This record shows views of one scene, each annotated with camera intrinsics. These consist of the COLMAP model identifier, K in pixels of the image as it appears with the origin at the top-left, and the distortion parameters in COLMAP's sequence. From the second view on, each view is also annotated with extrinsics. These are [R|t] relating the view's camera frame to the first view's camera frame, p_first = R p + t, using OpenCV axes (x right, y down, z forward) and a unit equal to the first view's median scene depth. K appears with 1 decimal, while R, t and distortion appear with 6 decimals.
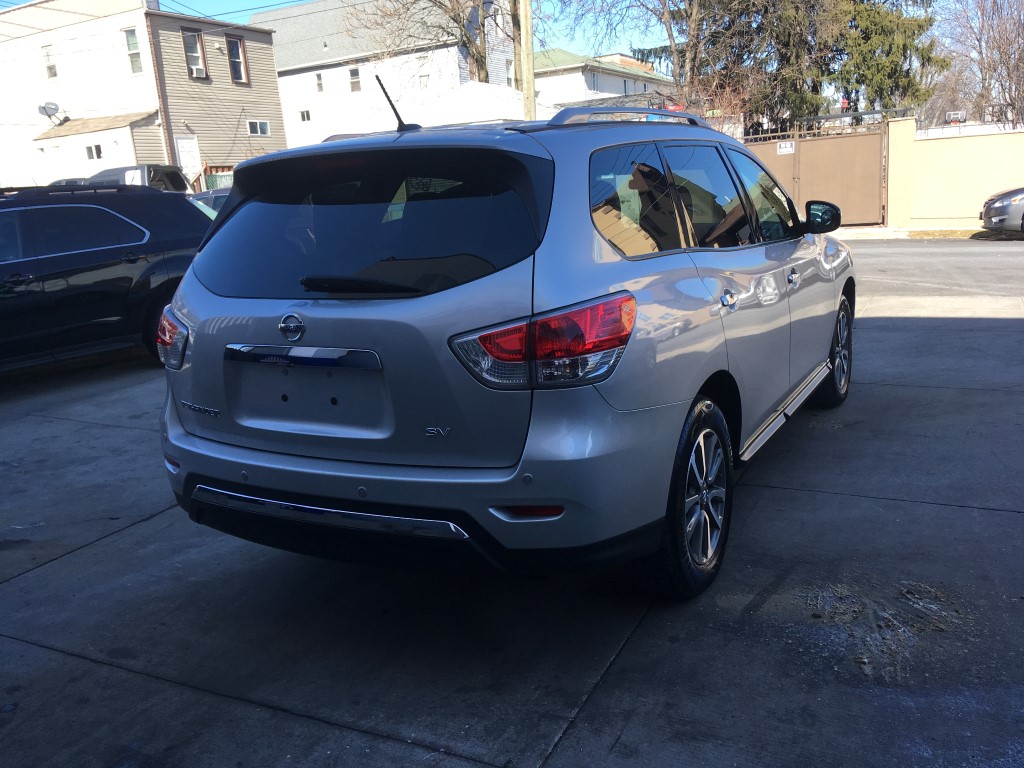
lens RADIAL K [[863.0, 0, 508.4], [0, 863.0, 385.0], [0, 0, 1]] dist [0.067860, -0.065009]
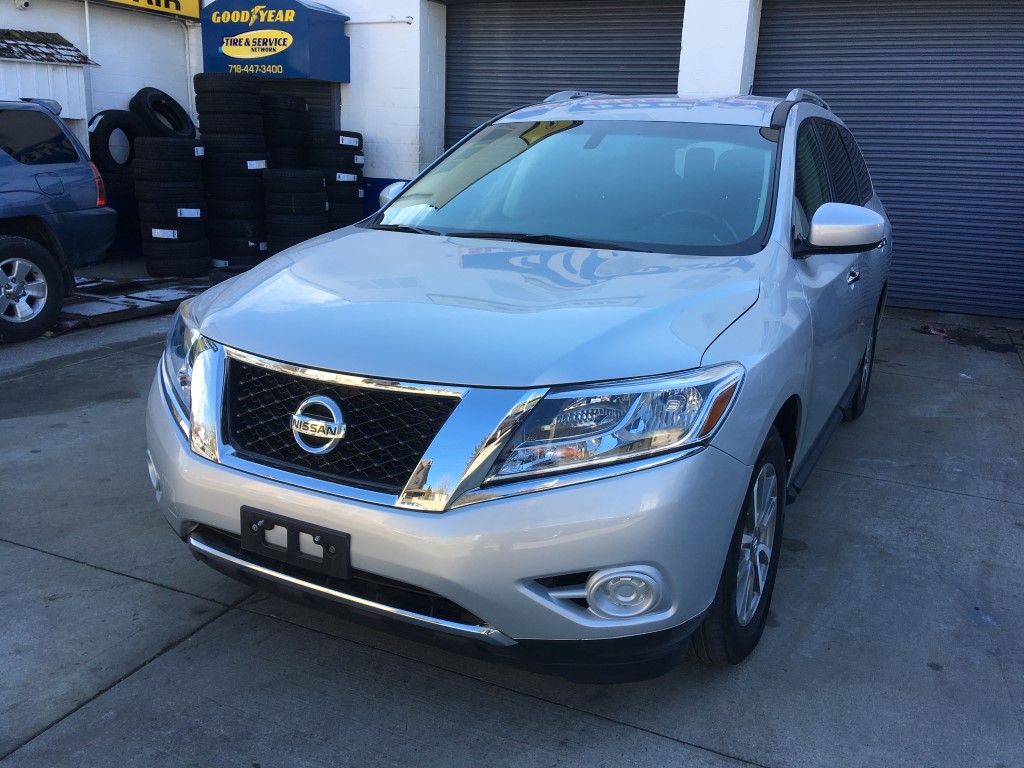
lens RADIAL K [[863.0, 0, 511.3], [0, 863.0, 385.8], [0, 0, 1]] dist [0.067860, -0.065009]
pose [[-0.999420, 0.034046, -0.001099, 0.456233], [0.029166, 0.871945, 0.488734, -0.774899], [0.017598, 0.488419, -0.872432, 3.124223]]
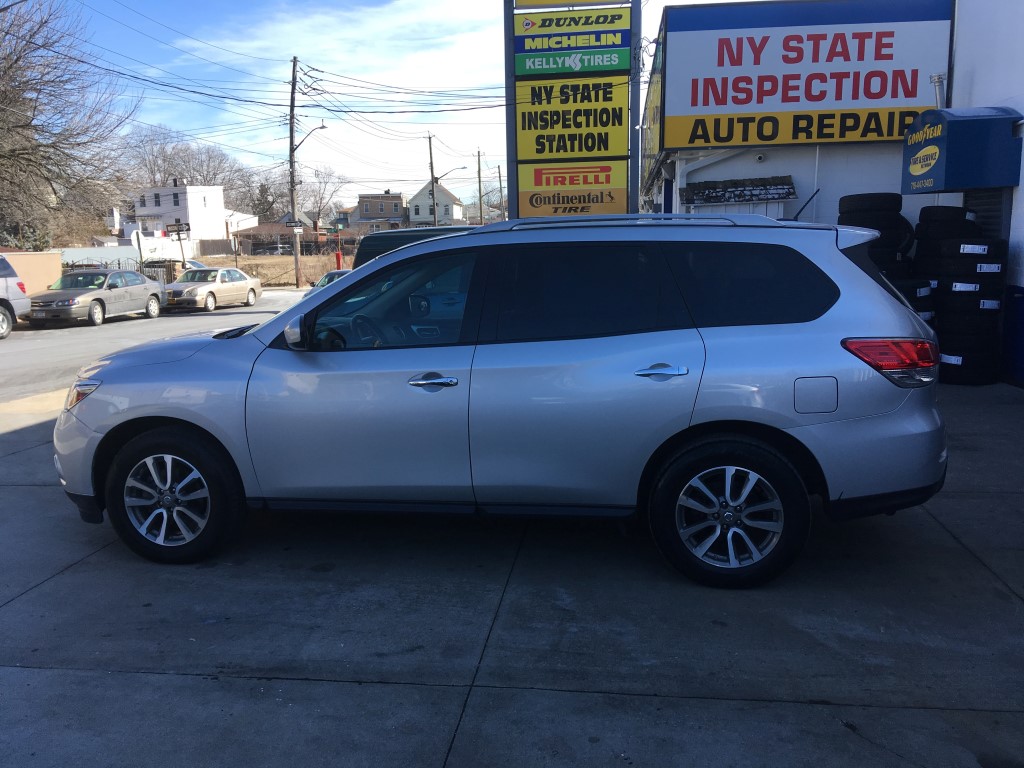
lens RADIAL K [[863.0, 0, 513.5], [0, 863.0, 387.9], [0, 0, 1]] dist [0.067860, -0.065009]
pose [[-0.323010, -0.086684, 0.942417, -1.587674], [0.261828, 0.948744, 0.177007, -0.463529], [-0.909456, 0.303926, -0.283758, 2.173941]]
